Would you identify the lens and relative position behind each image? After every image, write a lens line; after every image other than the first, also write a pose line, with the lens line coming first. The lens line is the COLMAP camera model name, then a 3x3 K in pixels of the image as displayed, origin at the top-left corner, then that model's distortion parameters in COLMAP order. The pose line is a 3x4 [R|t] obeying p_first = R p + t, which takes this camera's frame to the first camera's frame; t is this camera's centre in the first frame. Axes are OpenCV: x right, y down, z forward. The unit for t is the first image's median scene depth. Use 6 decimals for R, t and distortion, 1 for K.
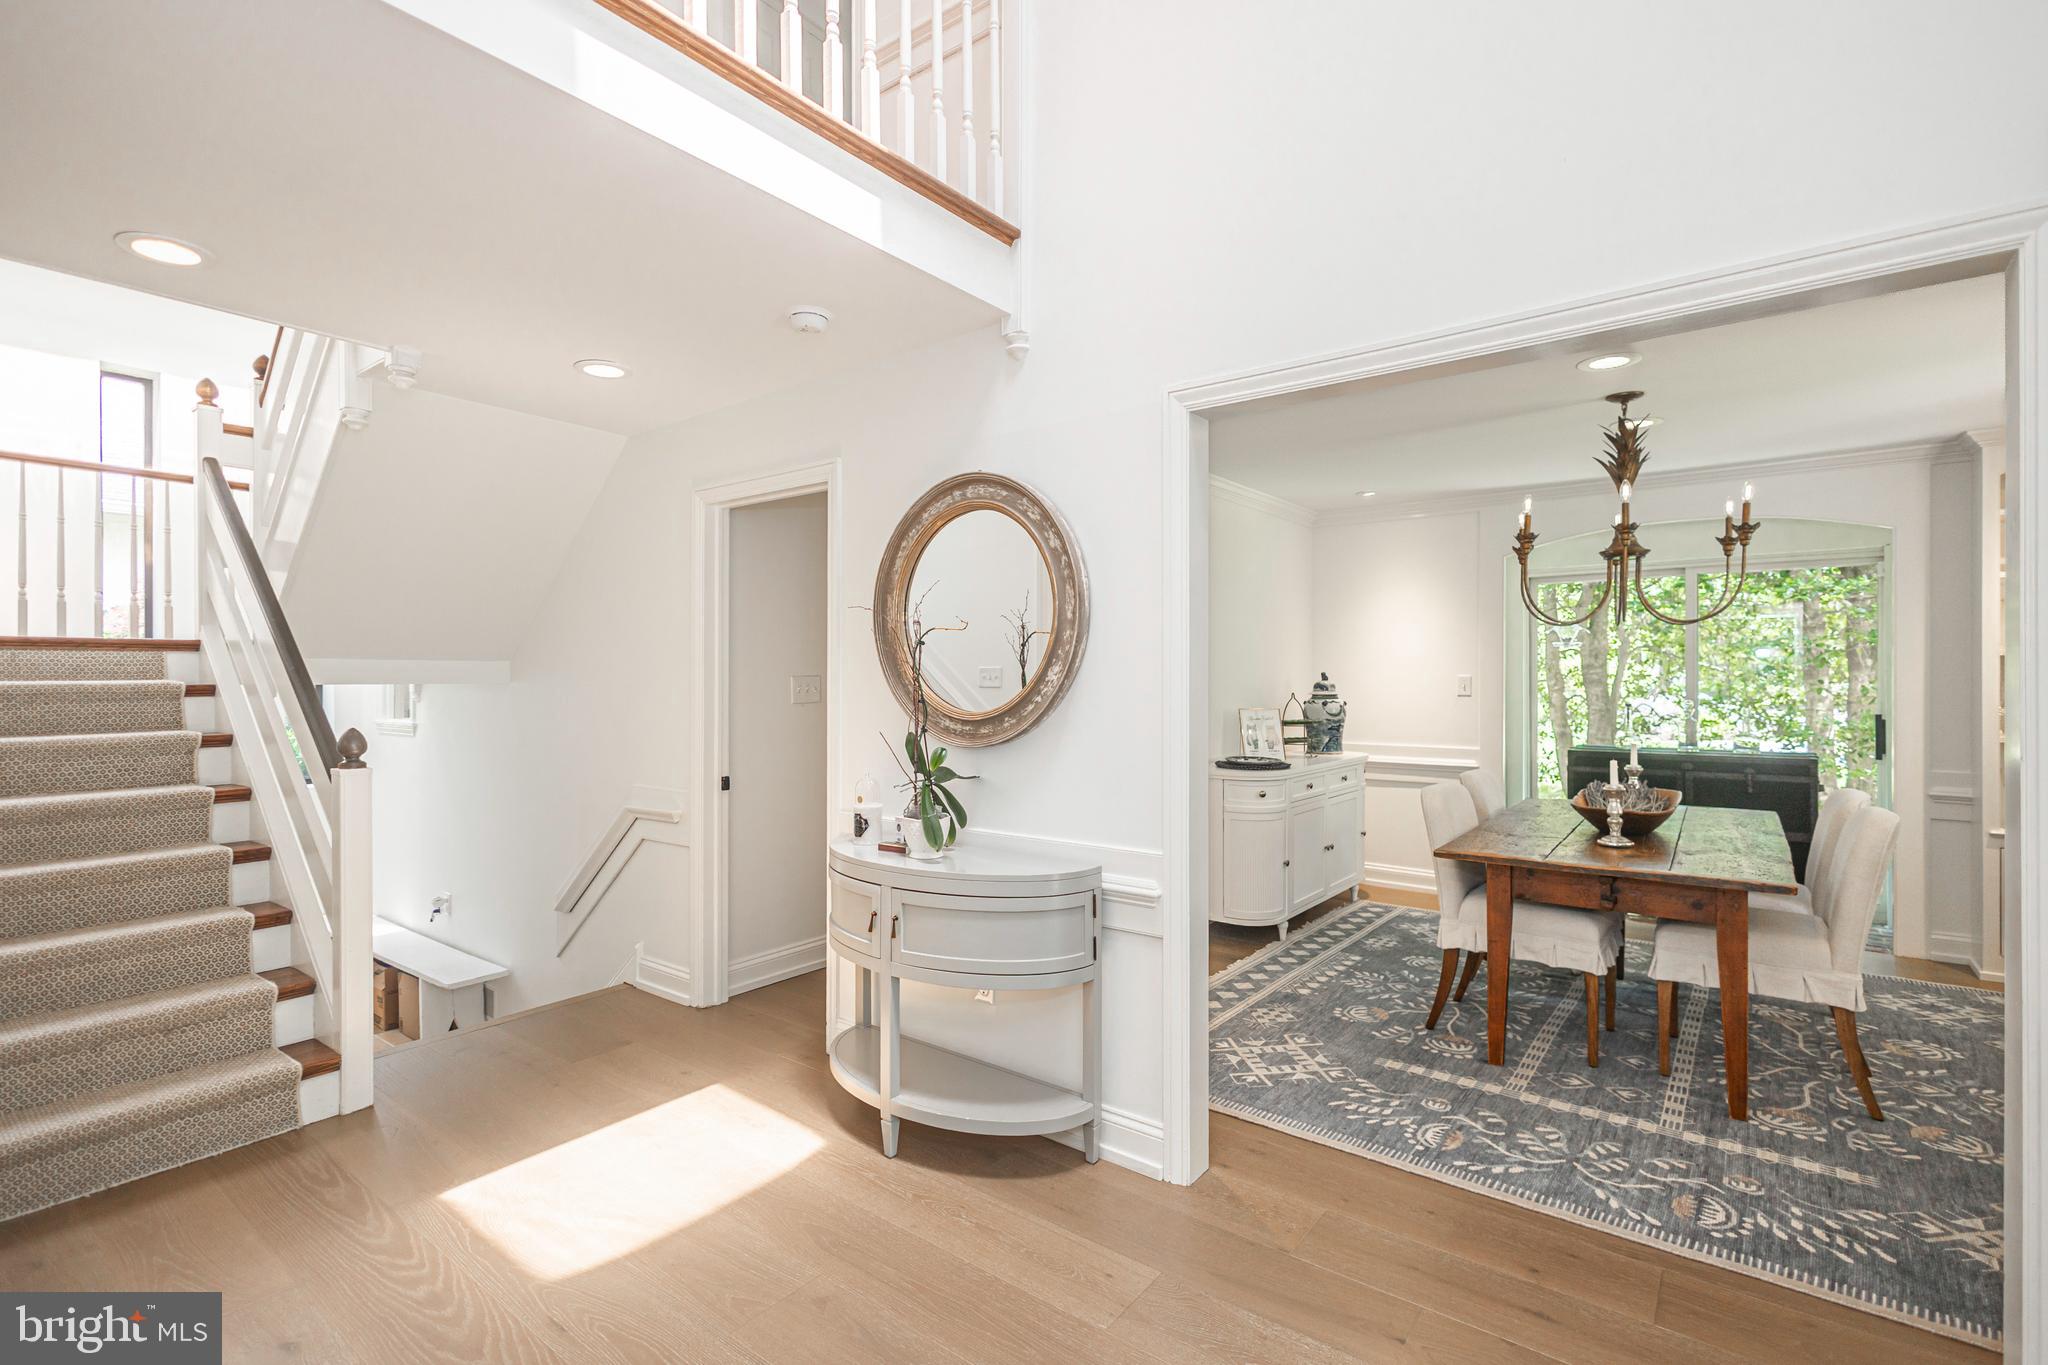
lens RADIAL K [[956.6, 0, 1014.7], [0, 956.6, 680.5], [0, 0, 1]] dist [0.012412, -0.004231]
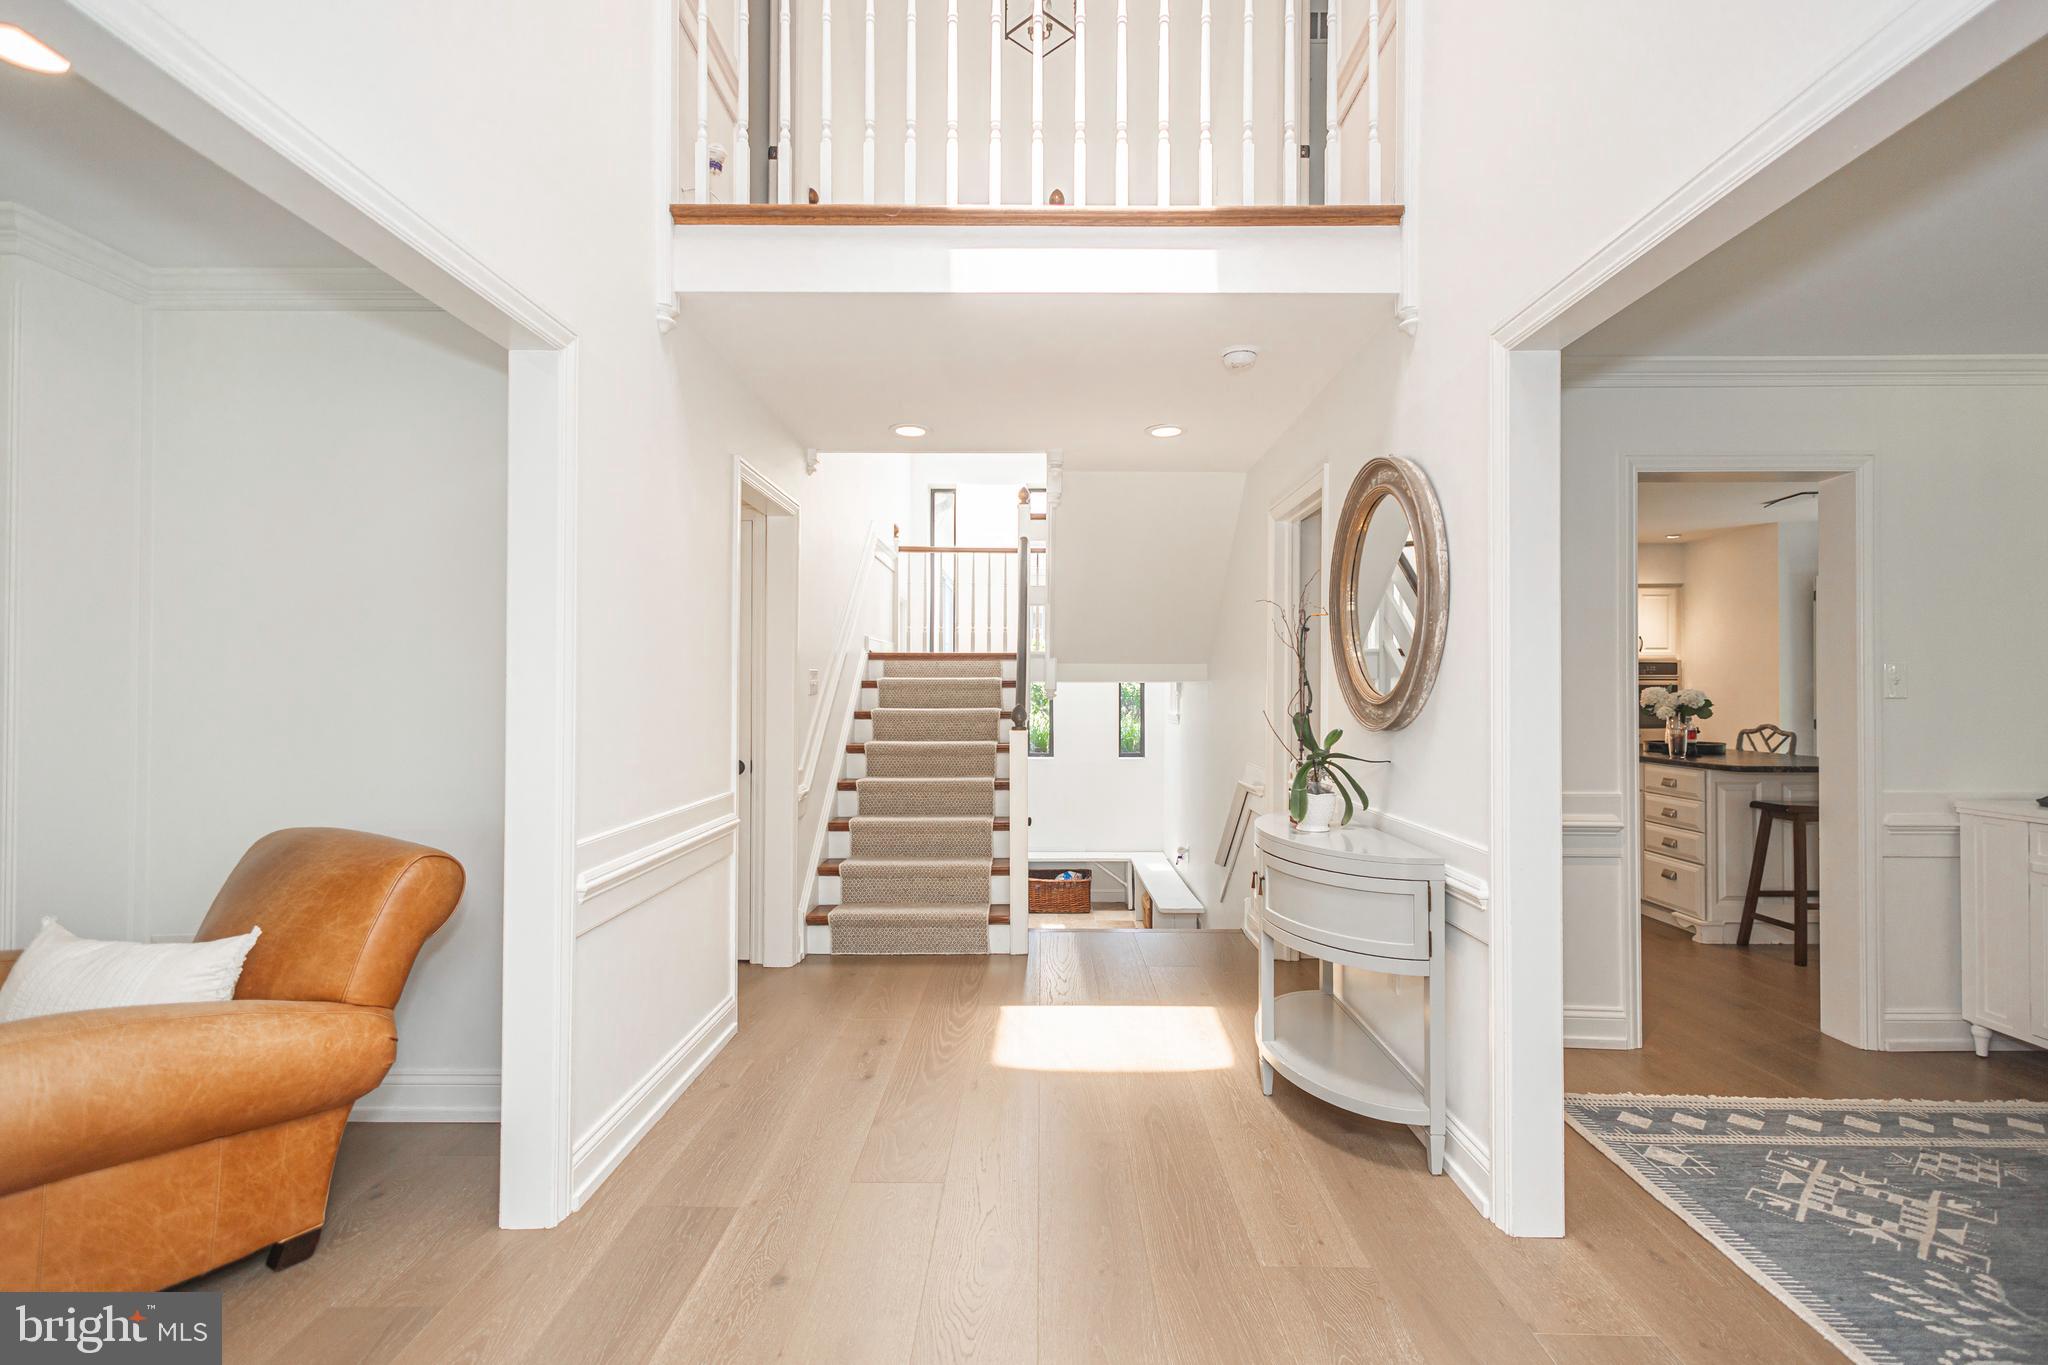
lens RADIAL K [[956.6, 0, 1034.4], [0, 956.6, 681.4], [0, 0, 1]] dist [0.012412, -0.004231]
pose [[0.593679, -0.007347, -0.804668, 0.513648], [-0.005134, 0.999903, -0.012917, 0.030146], [0.804685, 0.011799, 0.593584, 0.103530]]
